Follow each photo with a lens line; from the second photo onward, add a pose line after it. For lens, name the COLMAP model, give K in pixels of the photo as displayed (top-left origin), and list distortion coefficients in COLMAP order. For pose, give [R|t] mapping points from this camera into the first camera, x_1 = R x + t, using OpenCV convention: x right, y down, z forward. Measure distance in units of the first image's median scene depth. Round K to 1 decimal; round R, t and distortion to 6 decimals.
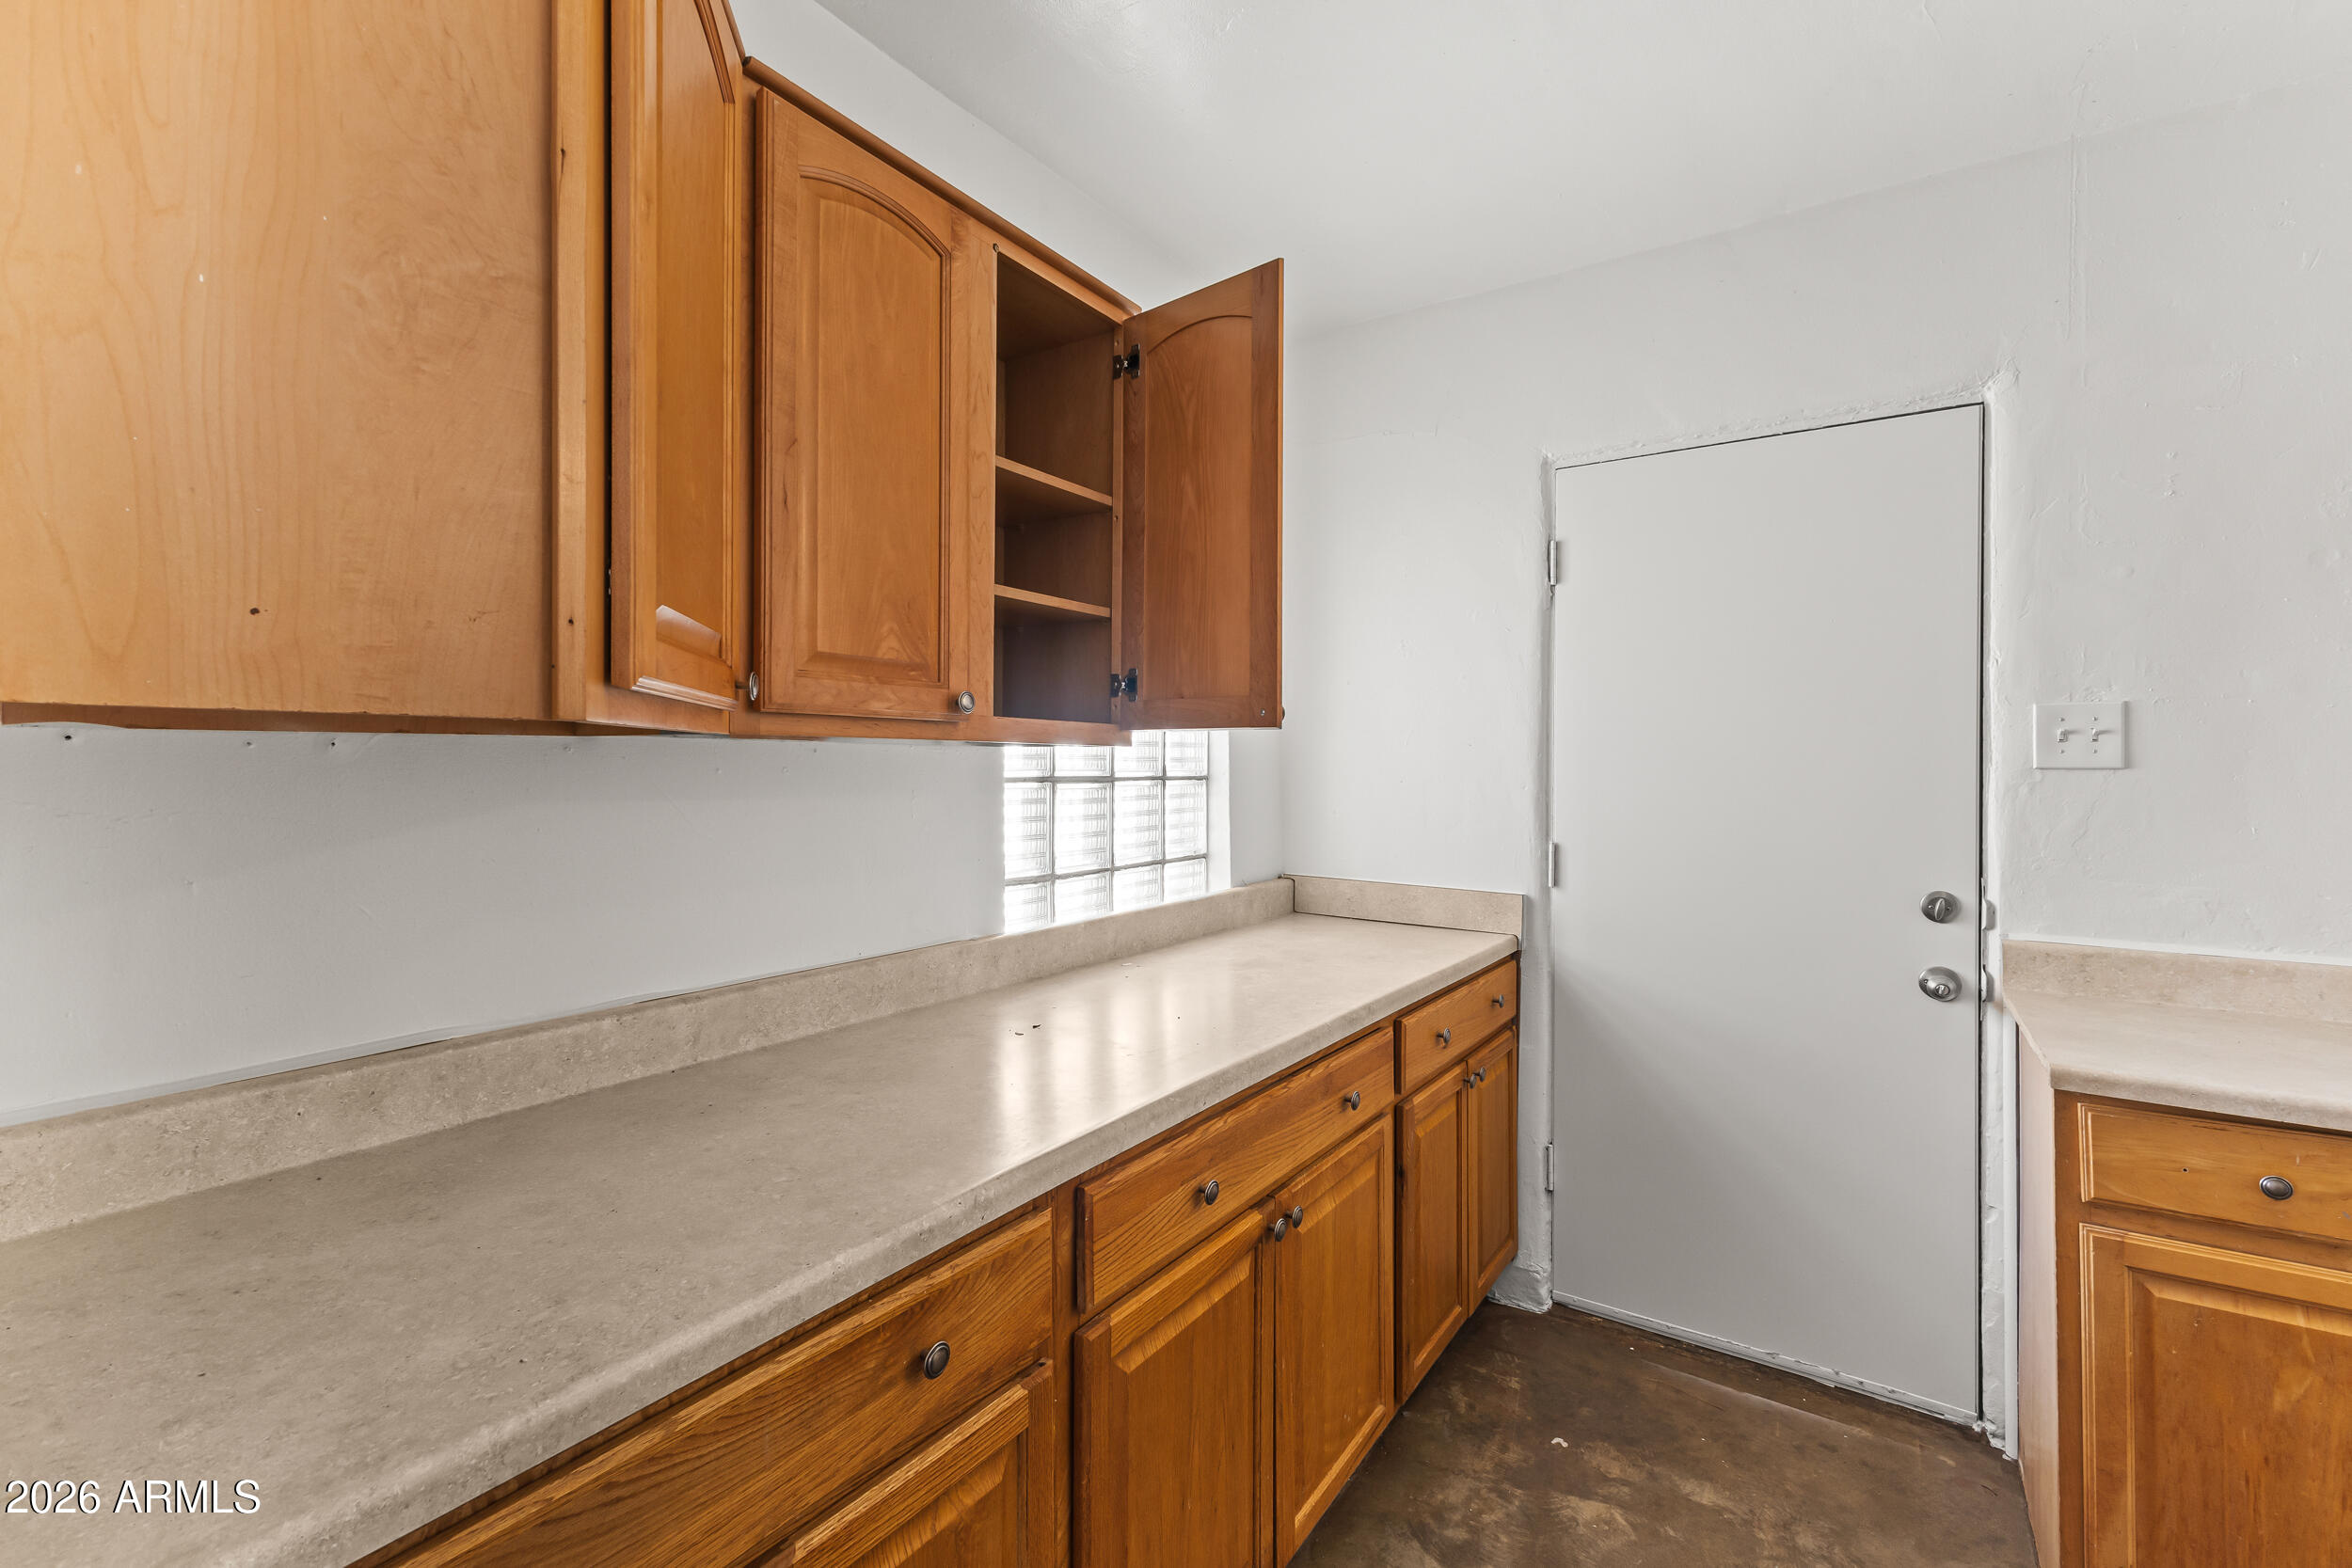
lens RADIAL K [[1007.0, 0, 1175.4], [0, 1007.0, 767.7], [0, 0, 1]] dist [0.003150, -0.000619]
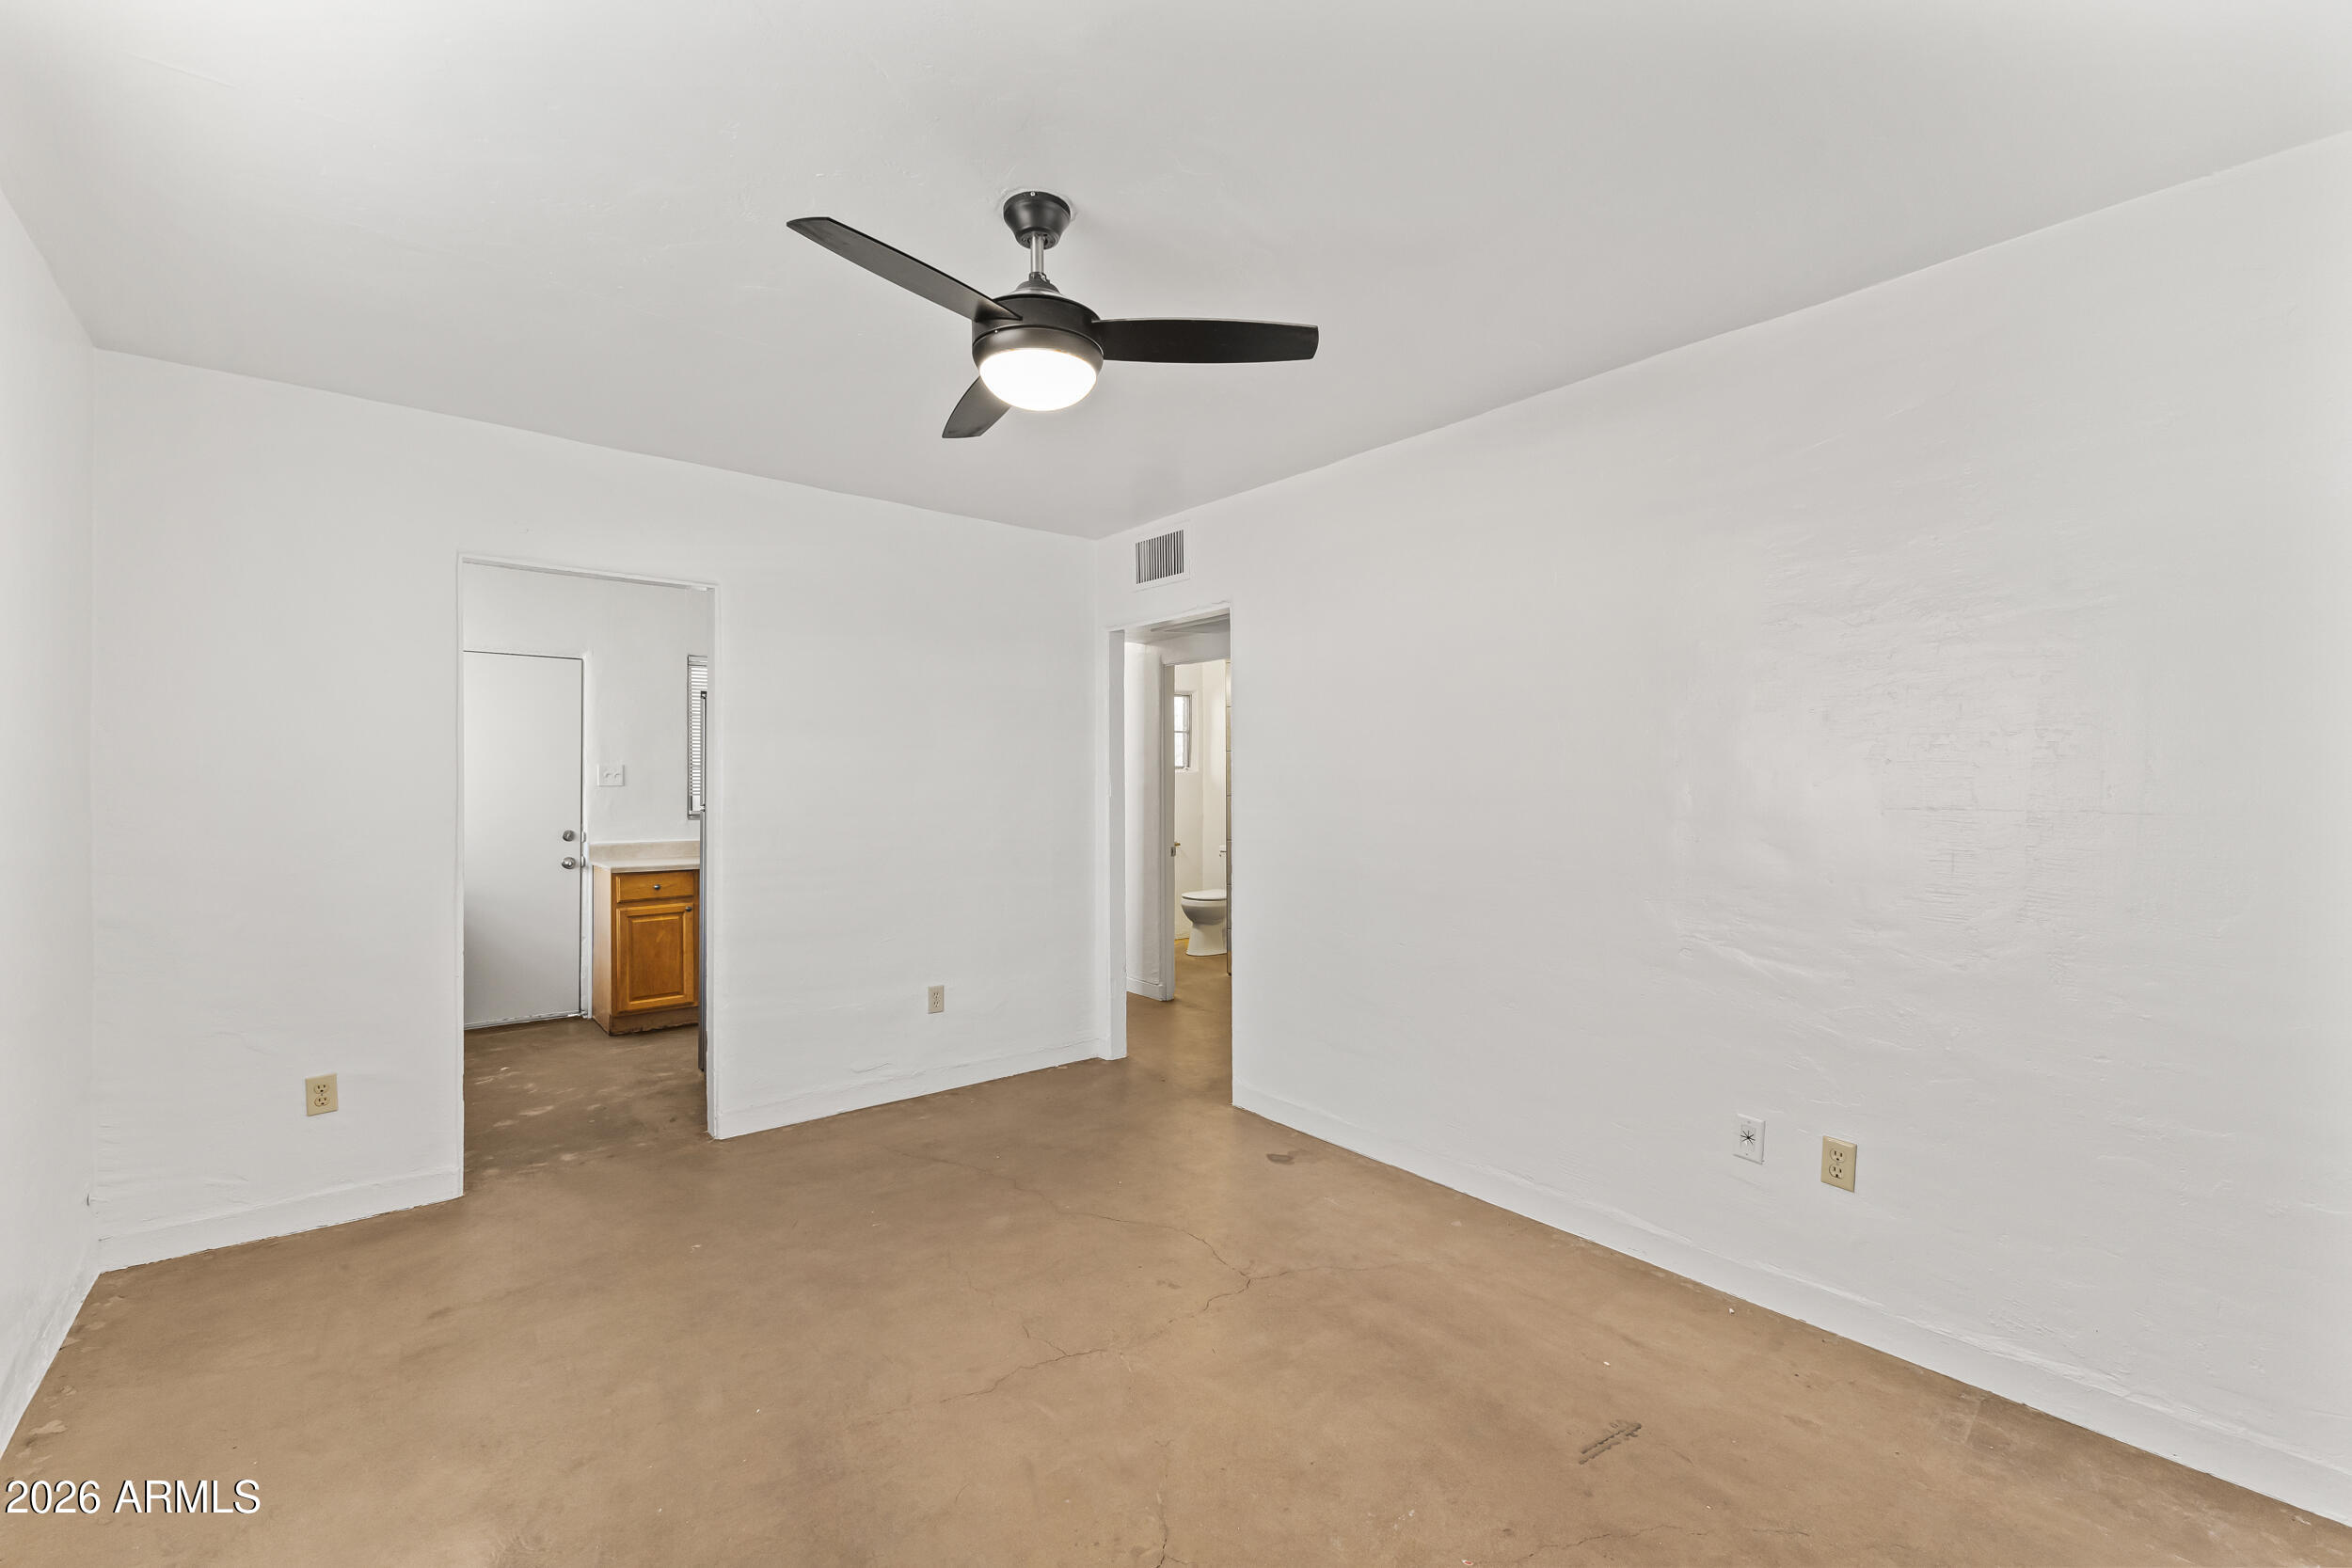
lens RADIAL K [[1011.3, 0, 1184.9], [0, 1011.3, 788.1], [0, 0, 1]] dist [0.004085, 0.000209]
pose [[0.280162, -0.002885, 0.959948, -1.735944], [-0.002551, 0.999990, 0.003750, -0.010339], [-0.959949, -0.003499, 0.280152, -1.698153]]
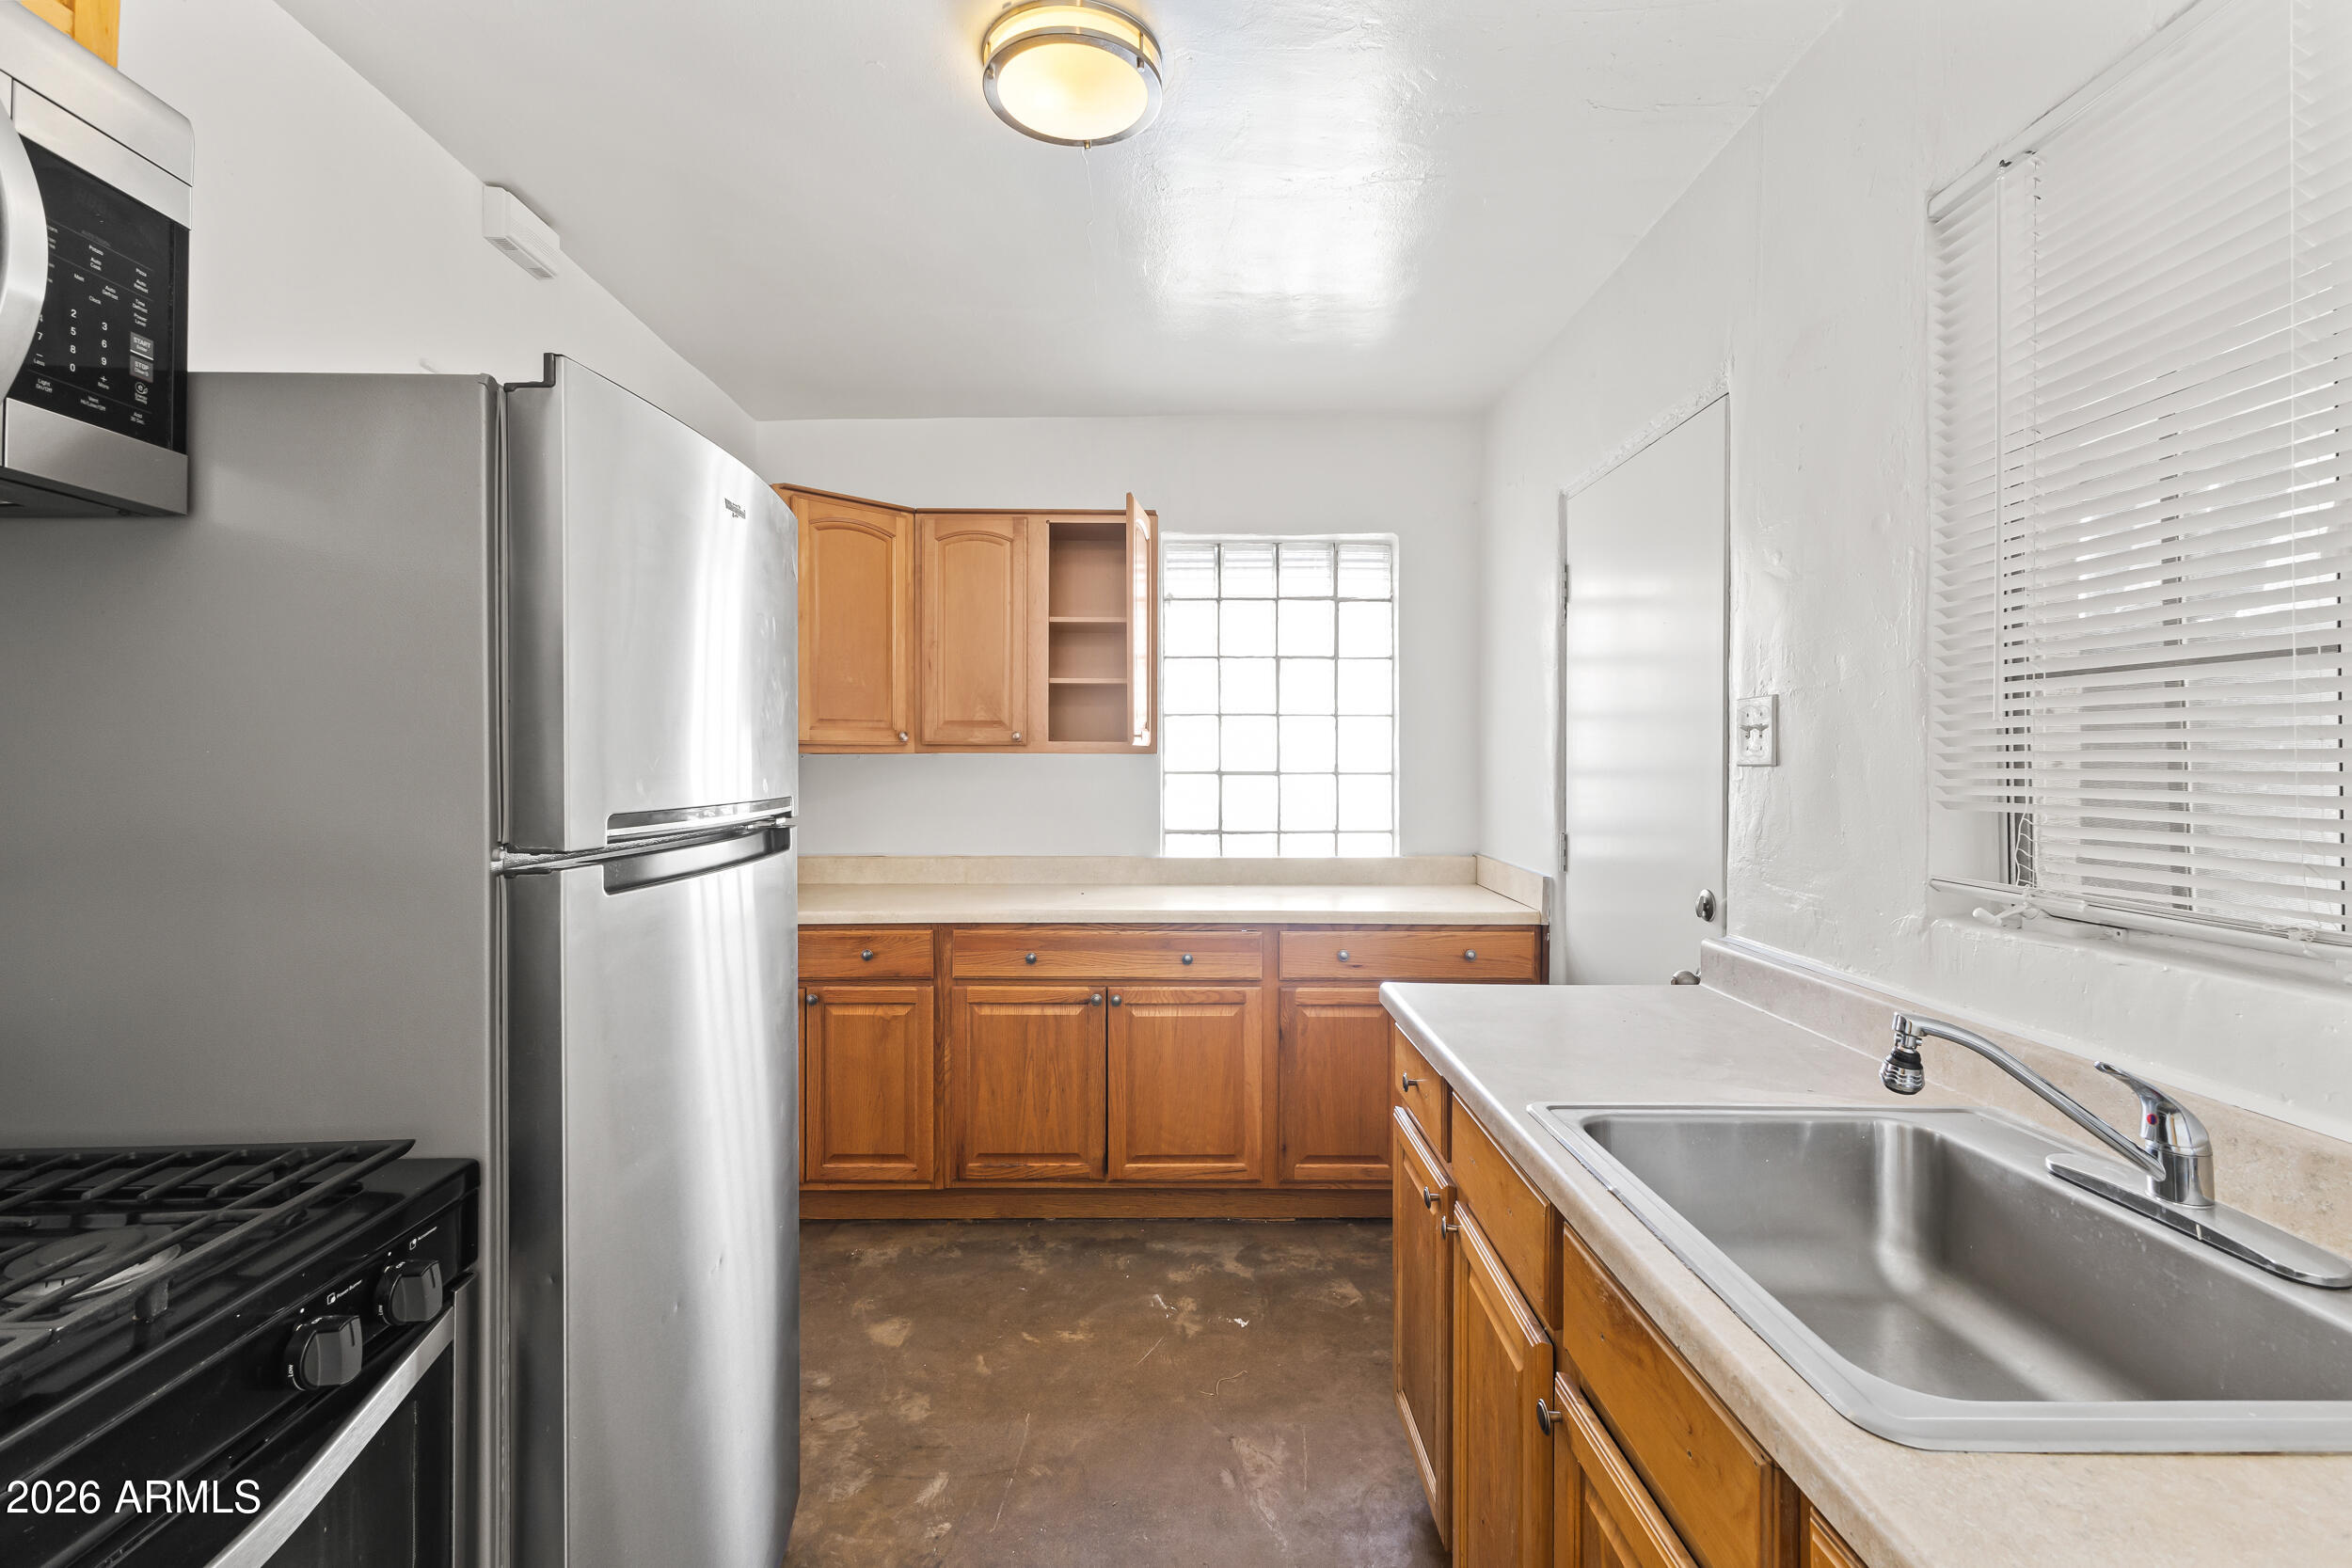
lens RADIAL K [[1007.0, 0, 1175.4], [0, 1007.0, 767.7], [0, 0, 1]] dist [0.003150, -0.000619]
pose [[0.573971, 0.003808, -0.818867, 1.502453], [0.001905, 0.999980, 0.005986, -0.005229], [0.818874, -0.004996, 0.573952, -0.003634]]
